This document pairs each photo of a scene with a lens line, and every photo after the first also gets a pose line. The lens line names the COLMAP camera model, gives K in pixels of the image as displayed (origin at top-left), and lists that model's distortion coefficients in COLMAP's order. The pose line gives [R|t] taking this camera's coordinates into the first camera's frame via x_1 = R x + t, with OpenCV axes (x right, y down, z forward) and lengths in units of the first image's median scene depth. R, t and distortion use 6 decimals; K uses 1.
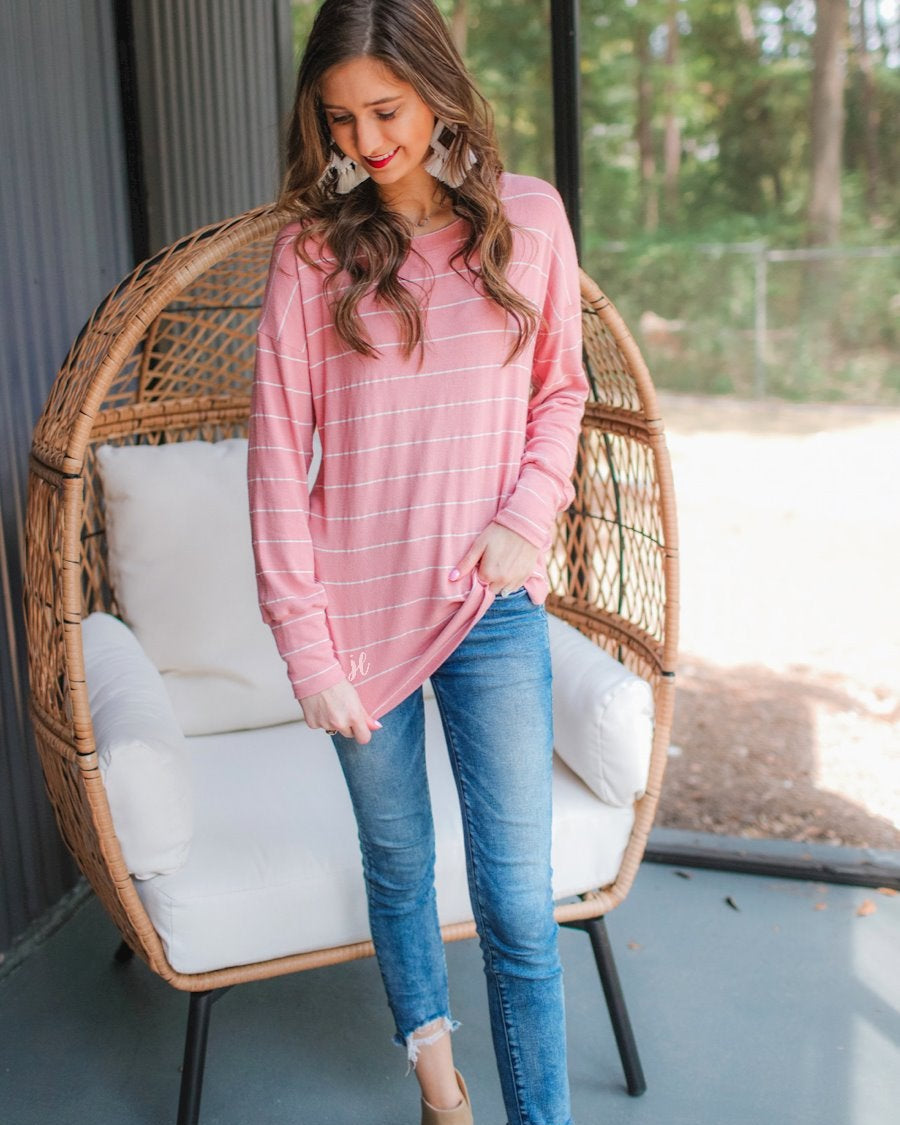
lens RADIAL K [[1479.6, 0, 452.7], [0, 1479.6, 527.7], [0, 0, 1]] dist [0.032693, 0.012657]
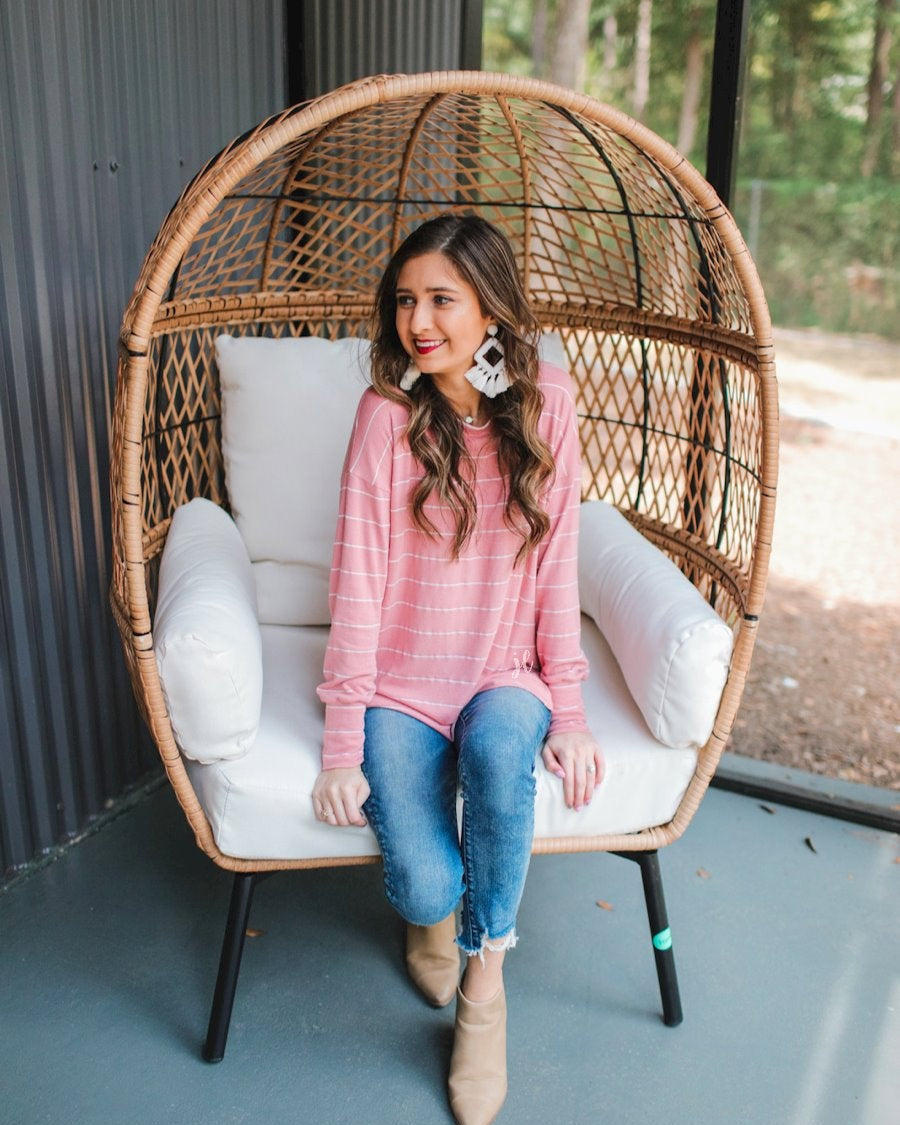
lens RADIAL K [[1309.5, 0, 448.1], [0, 1309.5, 593.9], [0, 0, 1]] dist [0.072225, -0.272366]
pose [[0.983609, 0.107986, -0.144400, 0.066124], [-0.090110, 0.988045, 0.125086, -0.004207], [0.156181, -0.110024, 0.981581, 0.124183]]
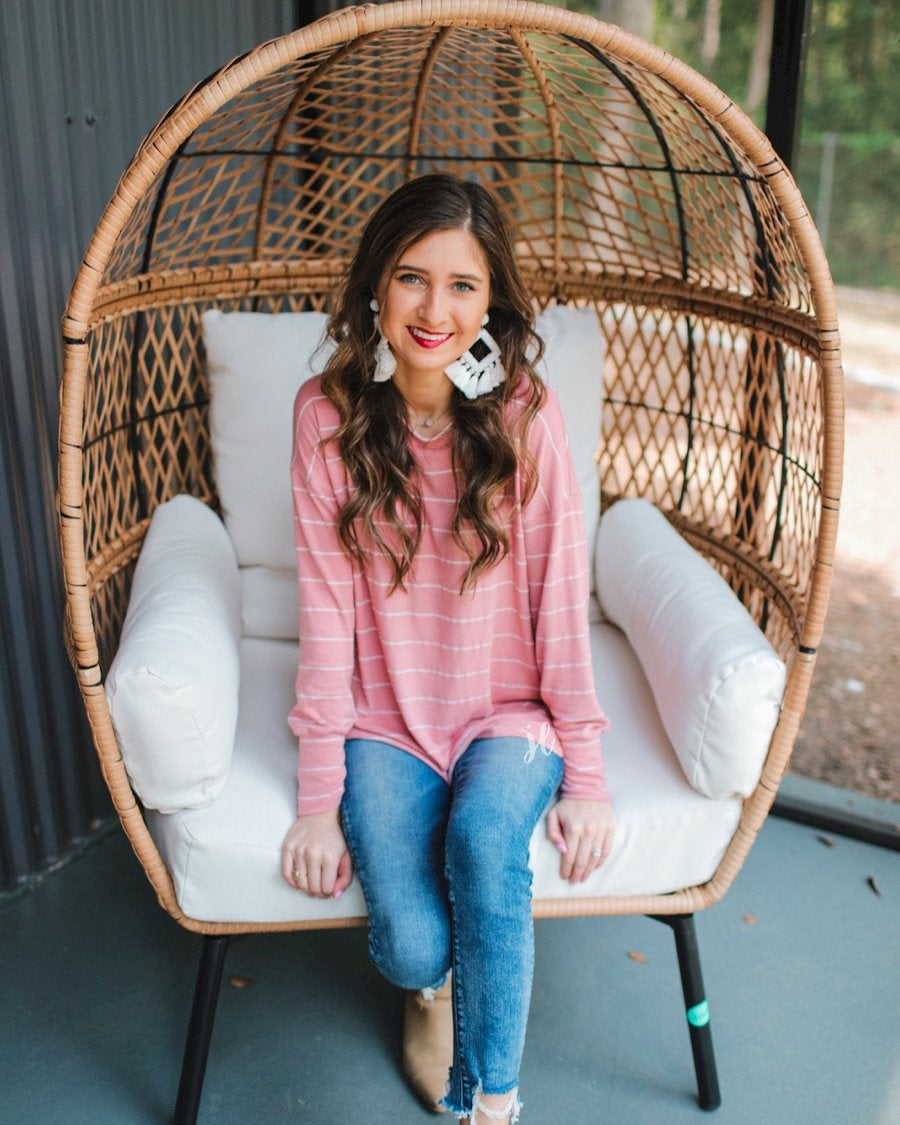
lens RADIAL K [[1309.5, 0, 448.1], [0, 1309.5, 593.9], [0, 0, 1]] dist [0.072225, -0.272366]
pose [[0.974461, 0.122755, -0.188037, 0.076444], [-0.093082, 0.982841, 0.159246, -0.024716], [0.204358, -0.137676, 0.969166, 0.238093]]
